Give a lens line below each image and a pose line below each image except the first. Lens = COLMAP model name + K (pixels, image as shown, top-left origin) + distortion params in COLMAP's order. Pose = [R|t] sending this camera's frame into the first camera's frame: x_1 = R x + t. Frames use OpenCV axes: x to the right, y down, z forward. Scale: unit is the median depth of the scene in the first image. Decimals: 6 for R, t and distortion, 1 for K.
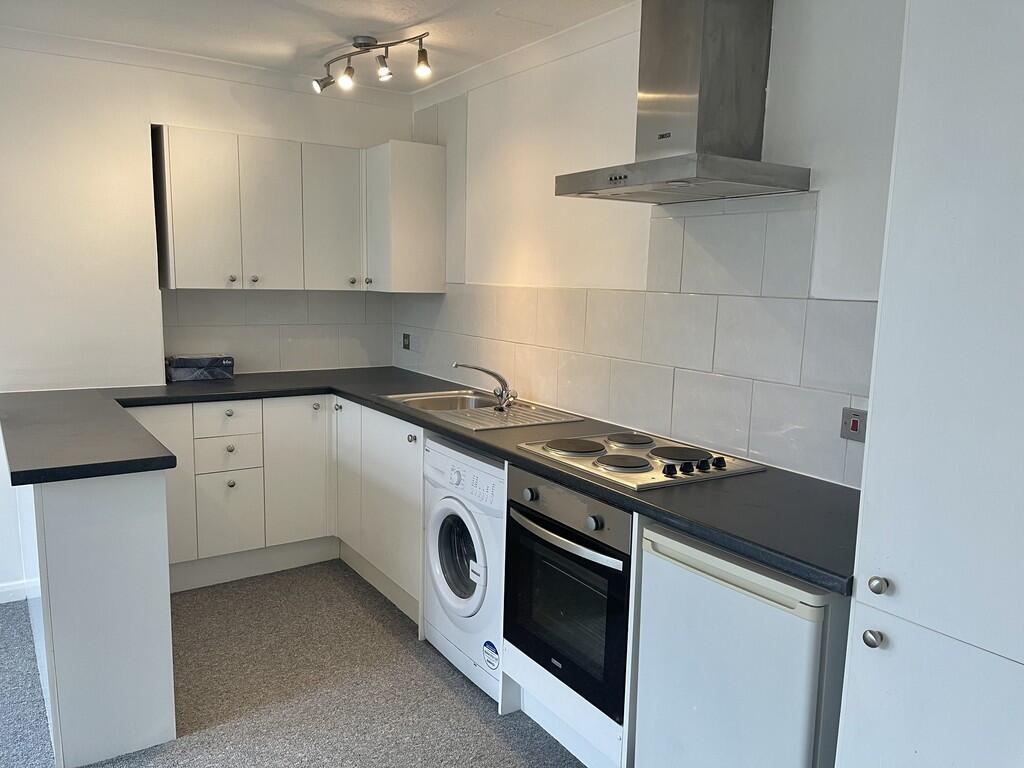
lens RADIAL K [[784.8, 0, 506.4], [0, 784.8, 393.1], [0, 0, 1]] dist [0.030688, -0.010389]
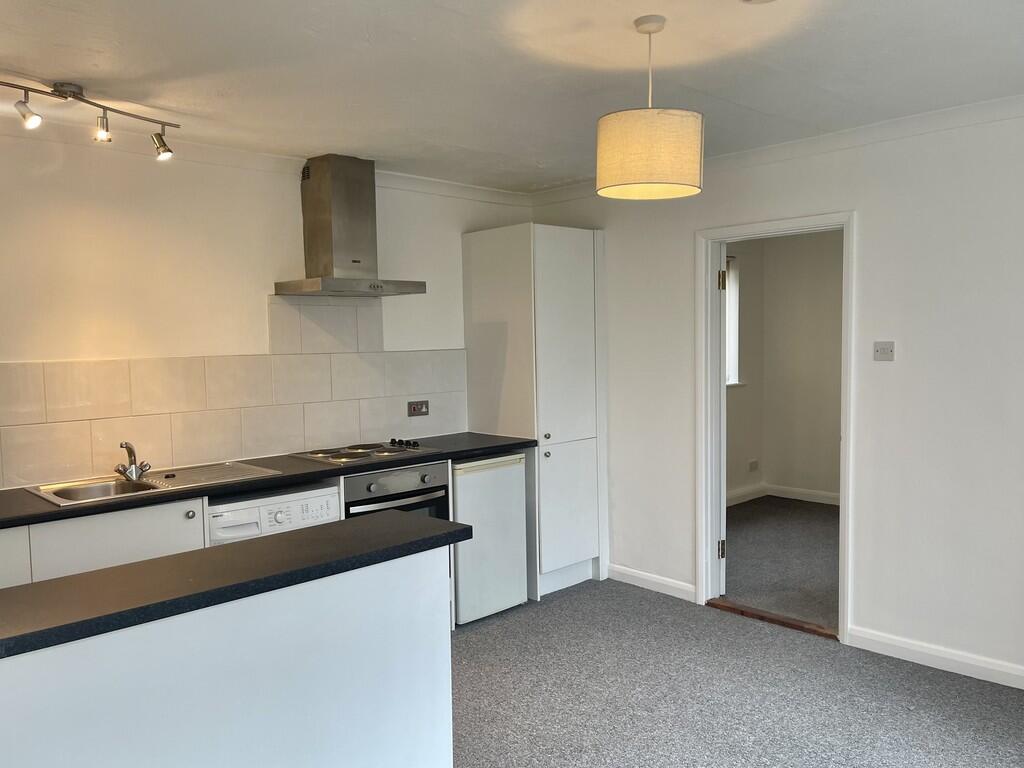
lens RADIAL K [[784.8, 0, 511.5], [0, 784.8, 383.7], [0, 0, 1]] dist [0.030688, -0.010389]
pose [[-0.194269, -0.081327, 0.977571, -1.417649], [0.155534, 0.981397, 0.112554, -0.187319], [-0.968539, 0.173912, -0.178006, 0.931689]]
